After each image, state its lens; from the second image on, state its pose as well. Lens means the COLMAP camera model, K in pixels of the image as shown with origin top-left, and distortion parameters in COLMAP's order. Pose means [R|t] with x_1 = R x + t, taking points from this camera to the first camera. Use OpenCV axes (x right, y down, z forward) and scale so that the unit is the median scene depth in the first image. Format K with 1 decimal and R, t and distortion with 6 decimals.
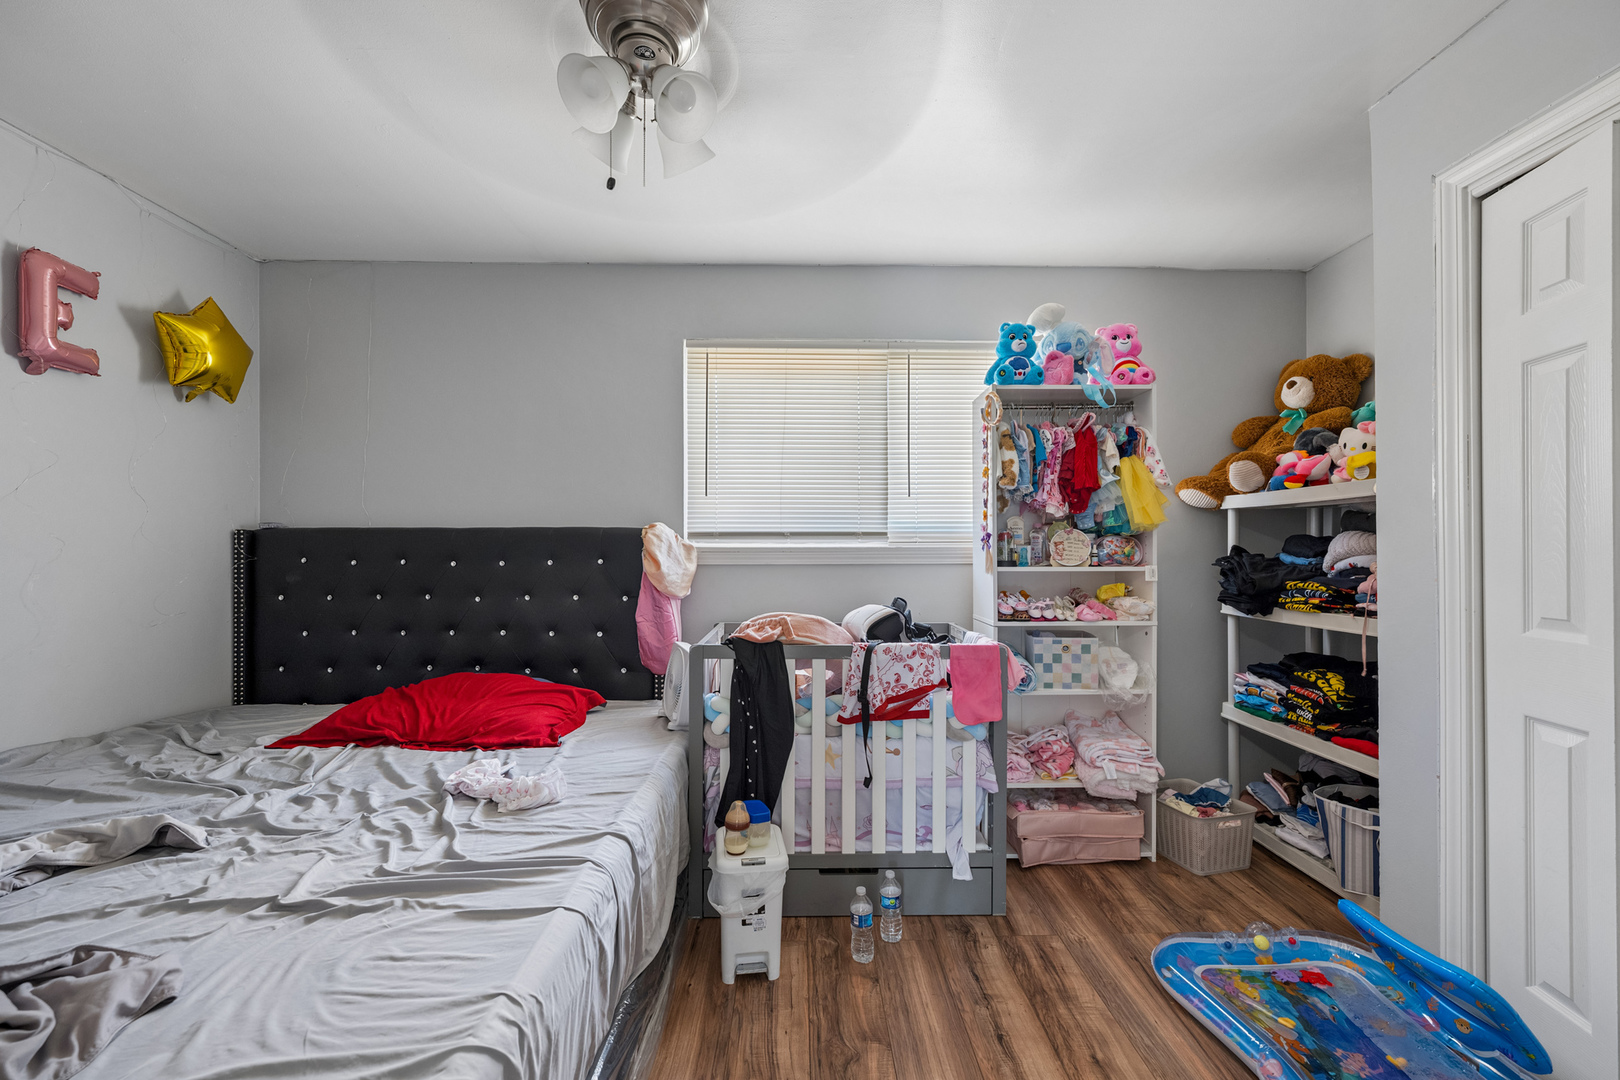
lens RADIAL K [[636.5, 0, 810.0], [0, 636.5, 540.0], [0, 0, 1]] dist [0.000013, 0.000079]
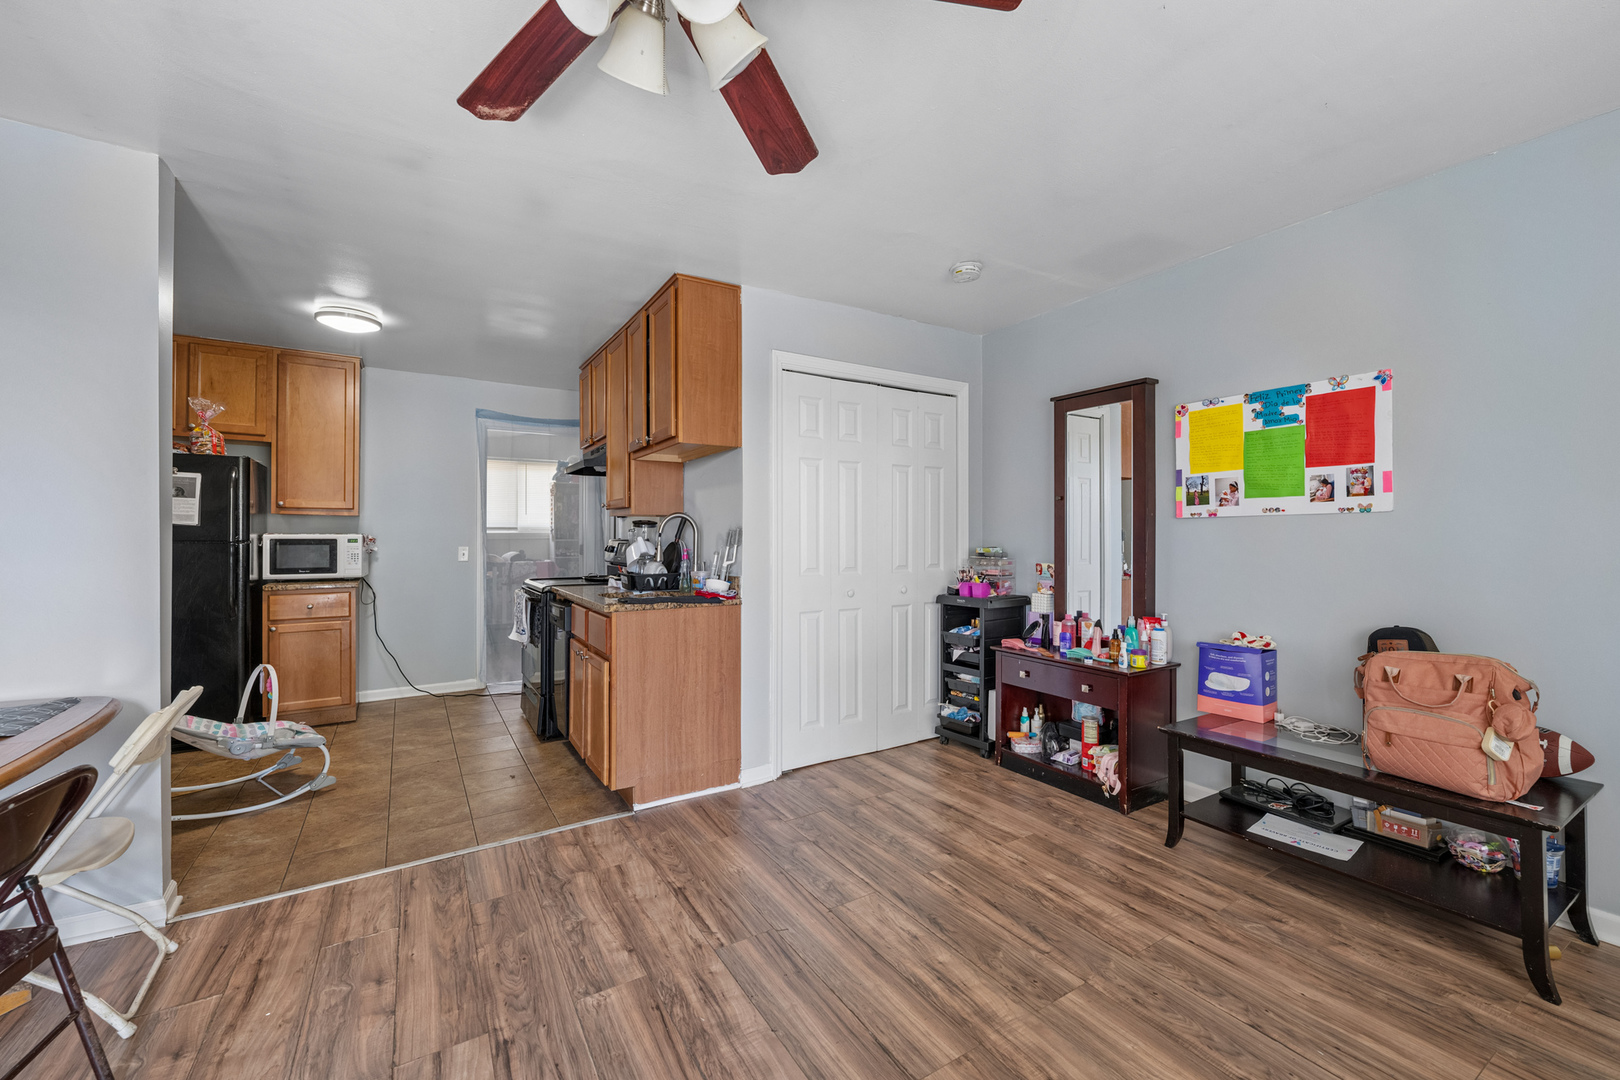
lens RADIAL K [[644.7, 0, 810.1], [0, 644.7, 533.2], [0, 0, 1]] dist [0.000059, -0.000018]
pose [[0.860737, -0.000188, 0.509049, -0.243441], [-0.000512, 0.999999, 0.001235, 0.006069], [-0.509049, -0.001323, 0.860736, -2.369643]]
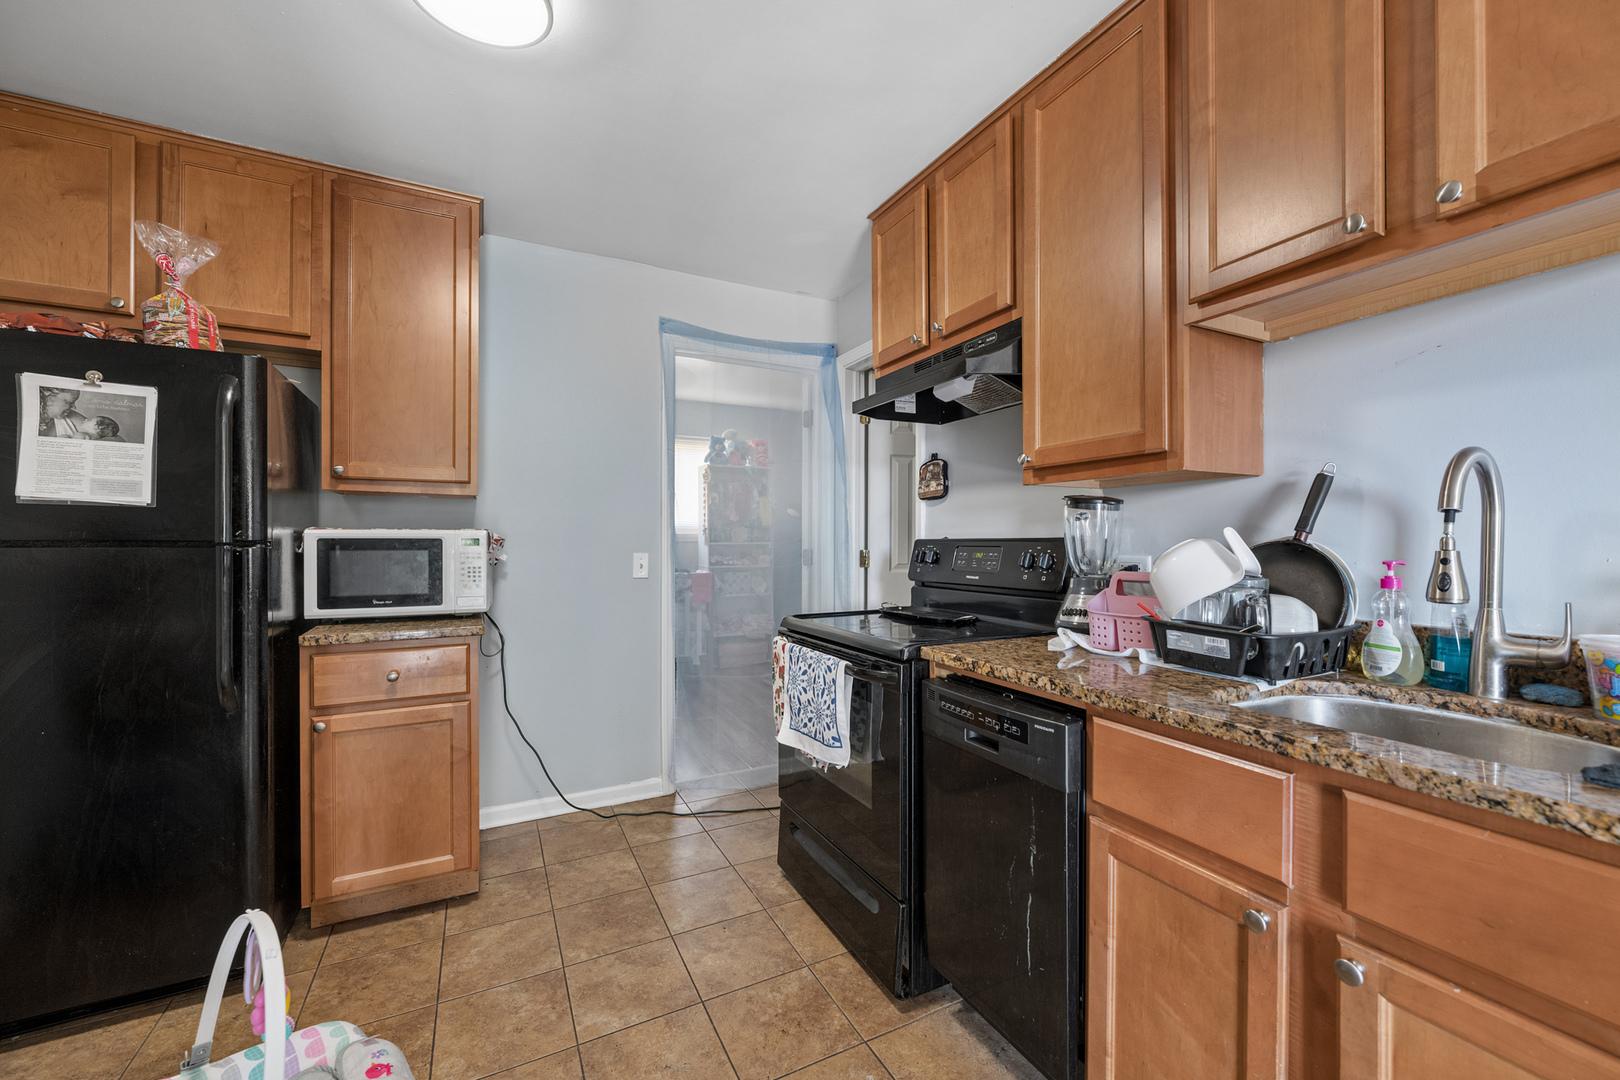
lens RADIAL K [[636.5, 0, 810.0], [0, 636.5, 540.0], [0, 0, 1]] dist [0.000013, 0.000079]
pose [[0.901519, -0.004315, 0.432717, -0.378134], [0.002842, 0.999988, 0.004050, 0.024337], [-0.432729, -0.002421, 0.901521, -1.244926]]
